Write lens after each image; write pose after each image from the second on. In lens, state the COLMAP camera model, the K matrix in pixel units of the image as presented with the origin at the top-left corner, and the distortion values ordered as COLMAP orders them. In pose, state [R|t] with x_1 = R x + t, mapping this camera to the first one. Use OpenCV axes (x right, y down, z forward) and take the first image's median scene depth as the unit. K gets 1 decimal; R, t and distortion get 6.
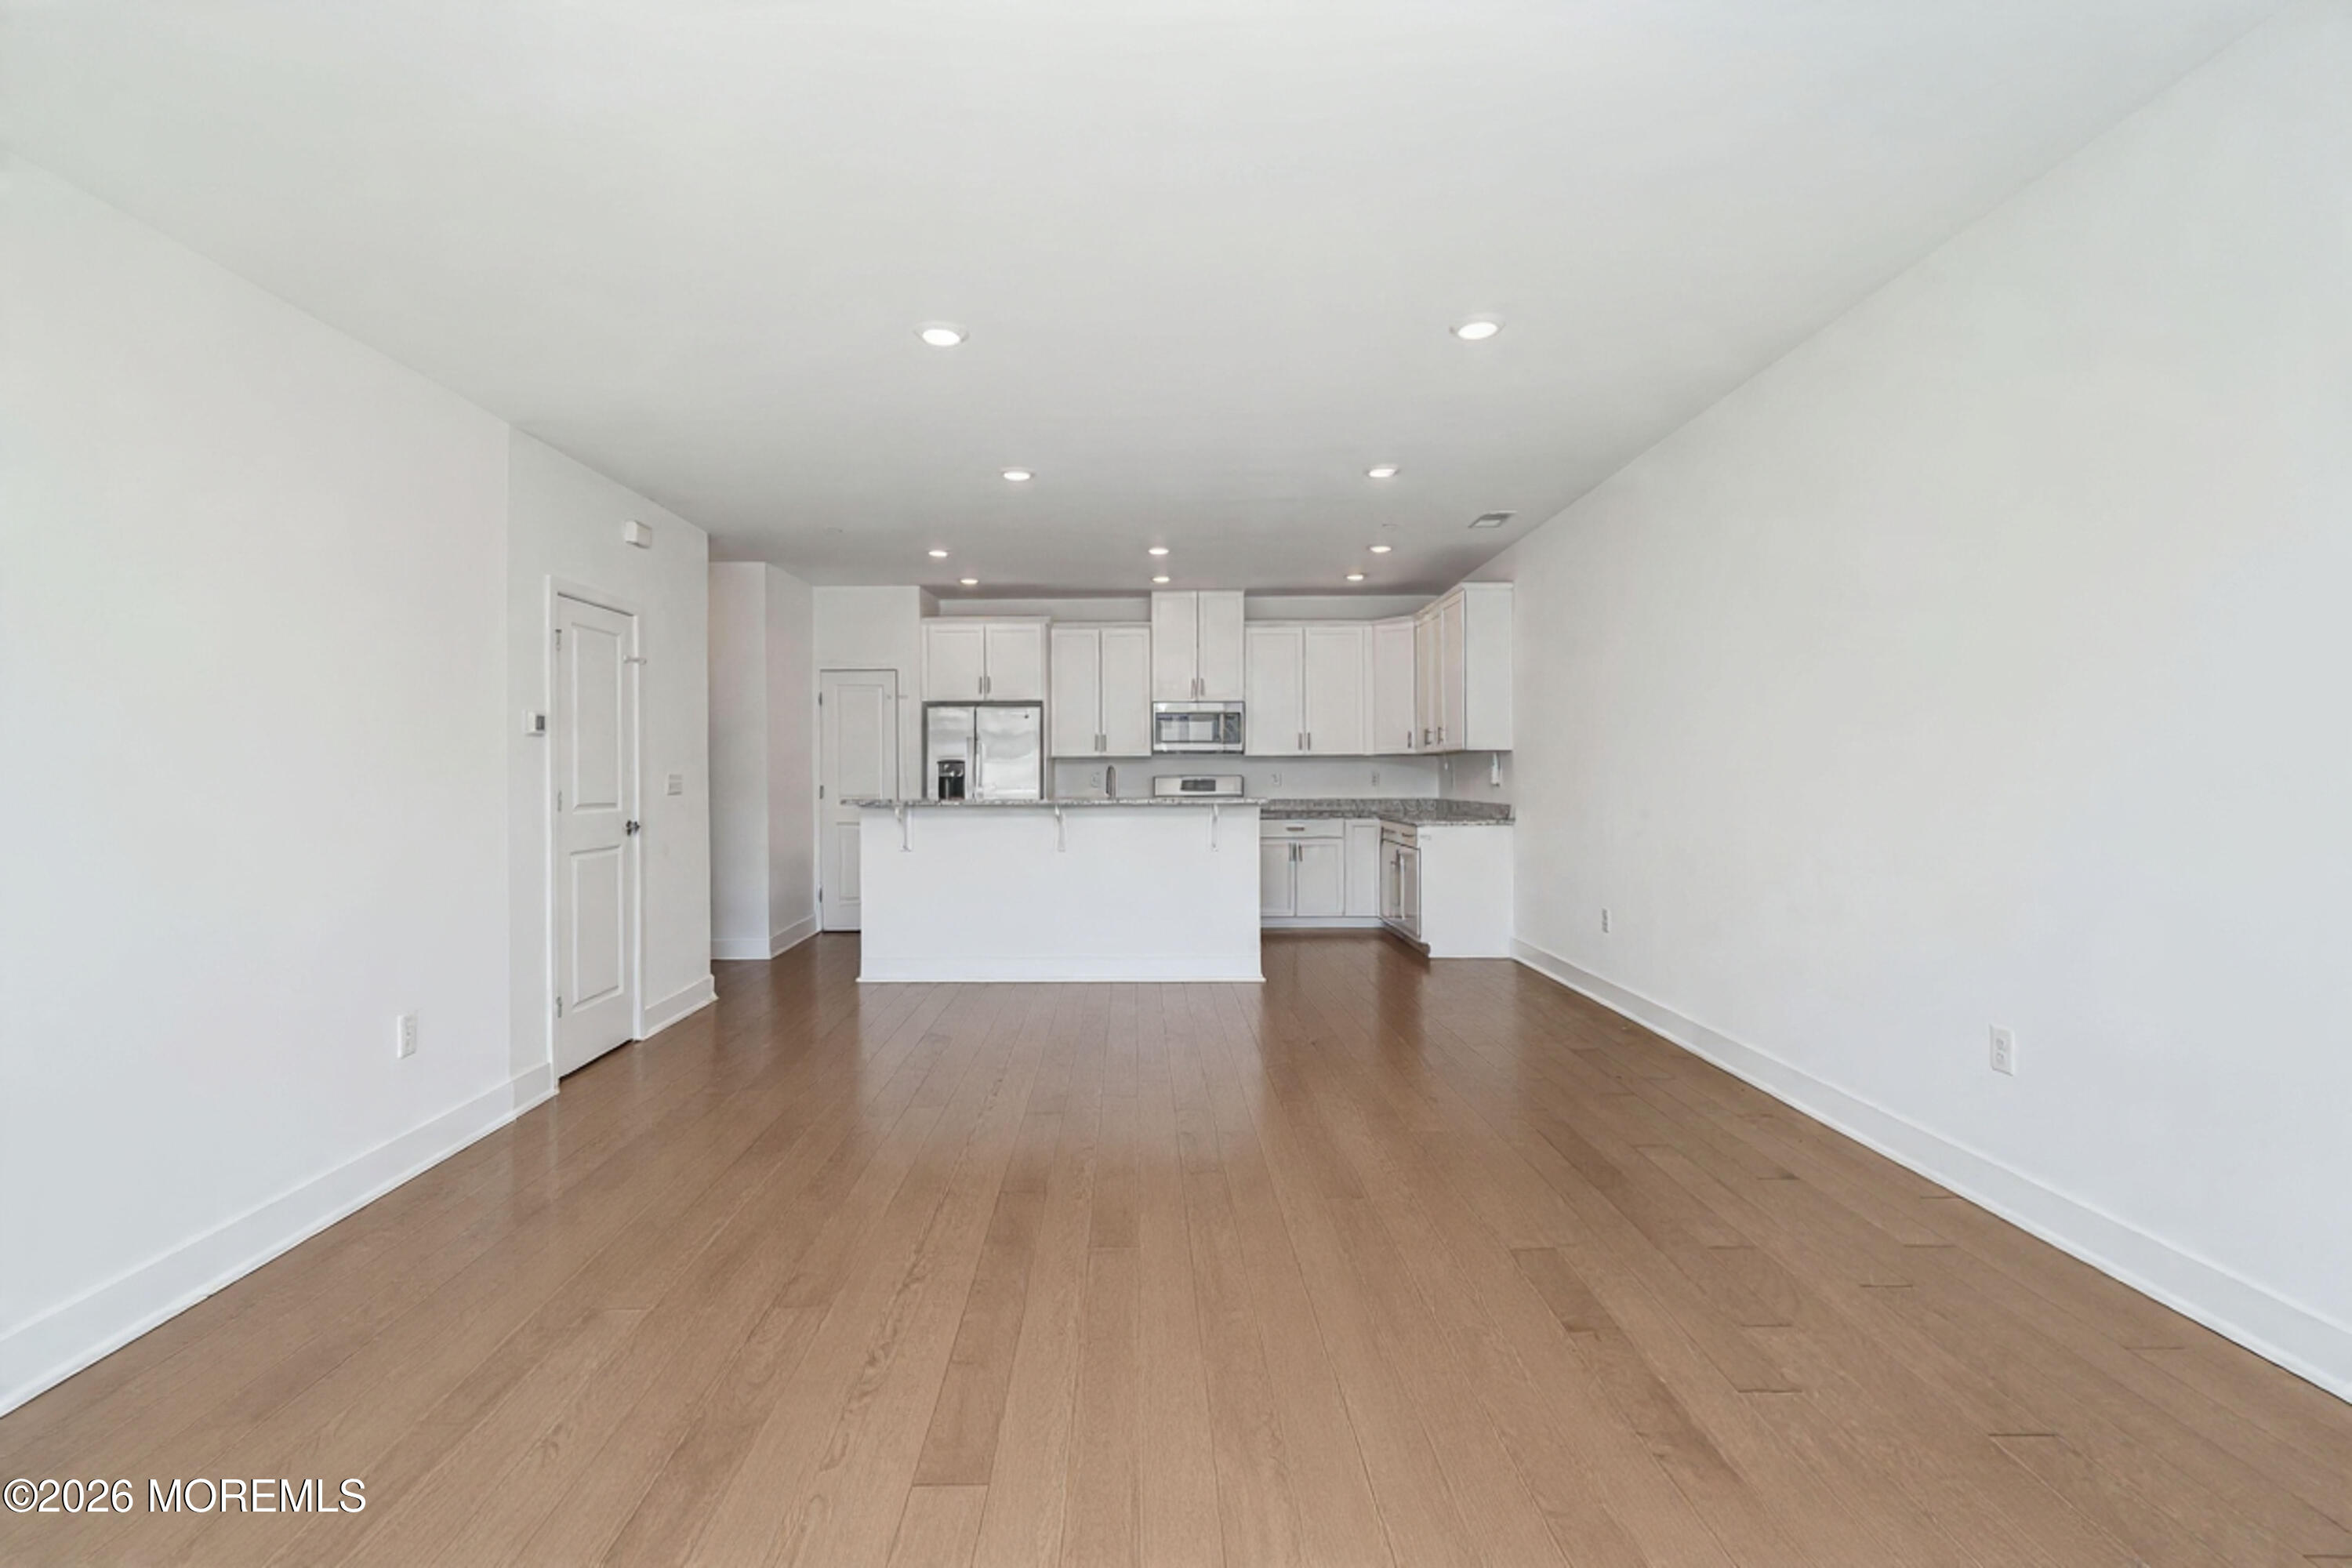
lens RADIAL K [[1031.0, 0, 1187.0], [0, 1031.0, 791.9], [0, 0, 1]] dist [0.019839, 0.000628]
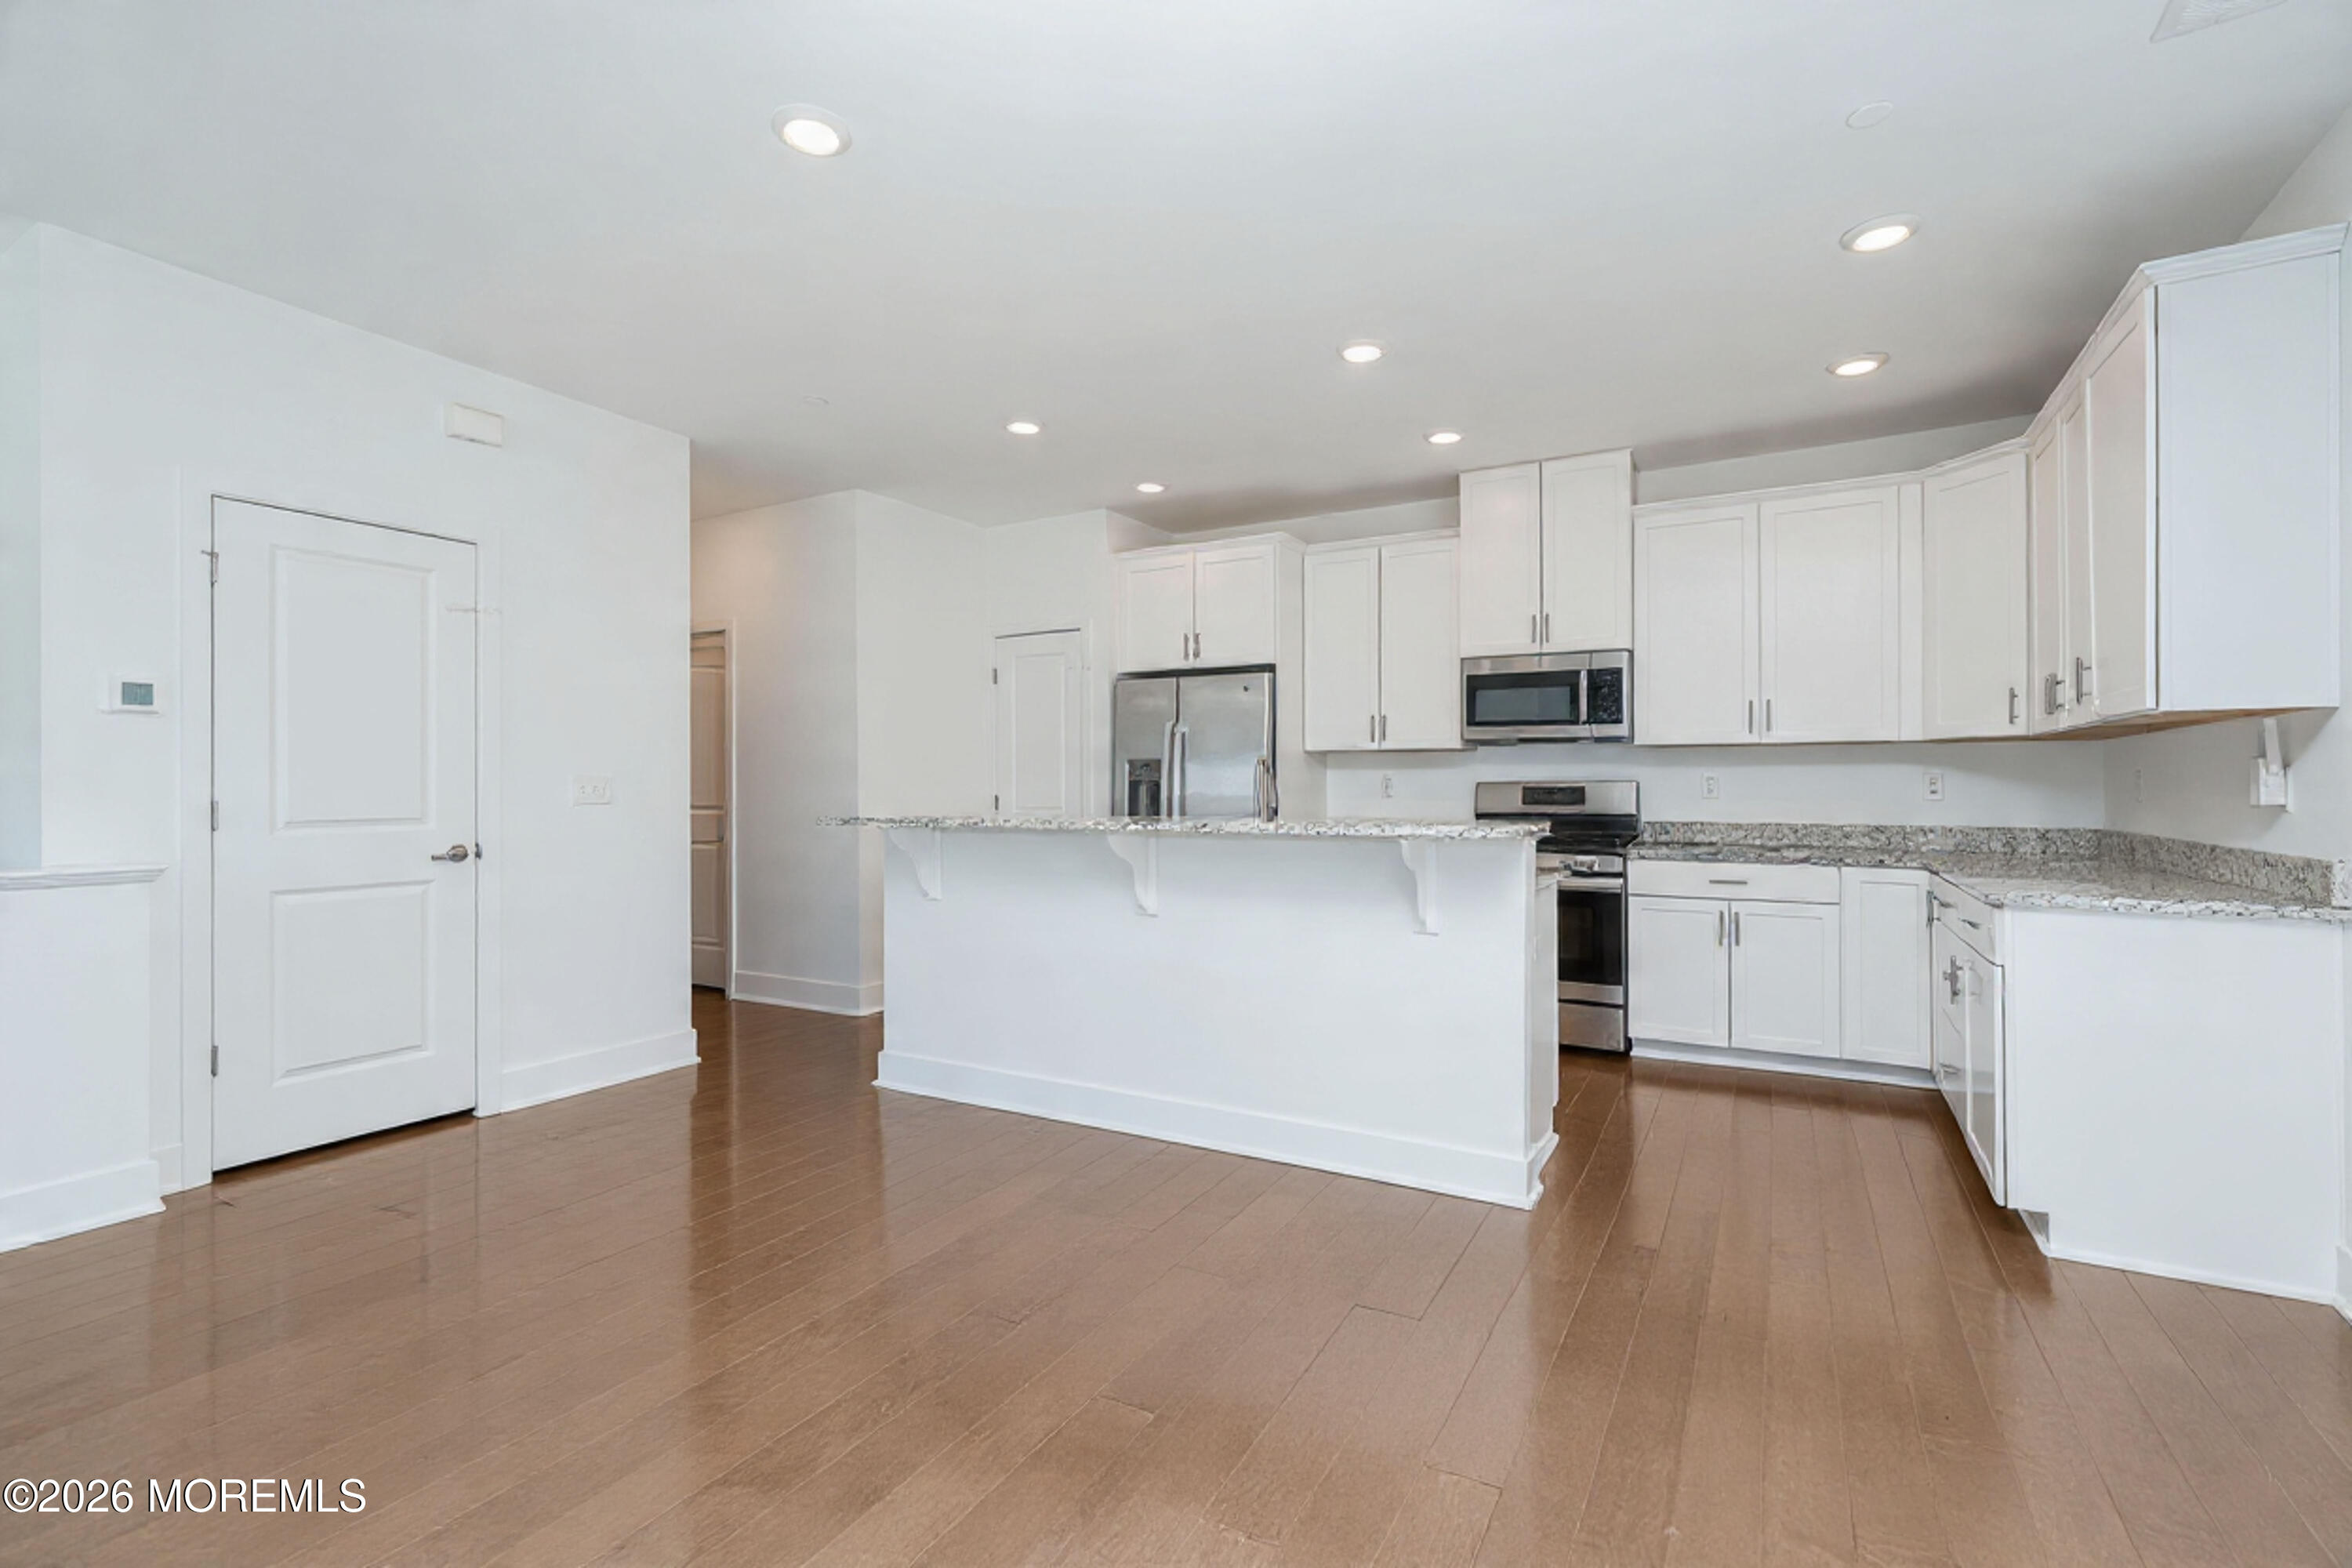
lens RADIAL K [[1031.0, 0, 1159.9], [0, 1031.0, 776.7], [0, 0, 1]] dist [0.019839, 0.000628]
pose [[0.859026, 0.000250, -0.511932, 0.130700], [-0.010181, 0.999810, -0.016595, -0.006065], [0.511831, 0.019468, 0.858866, 0.409533]]
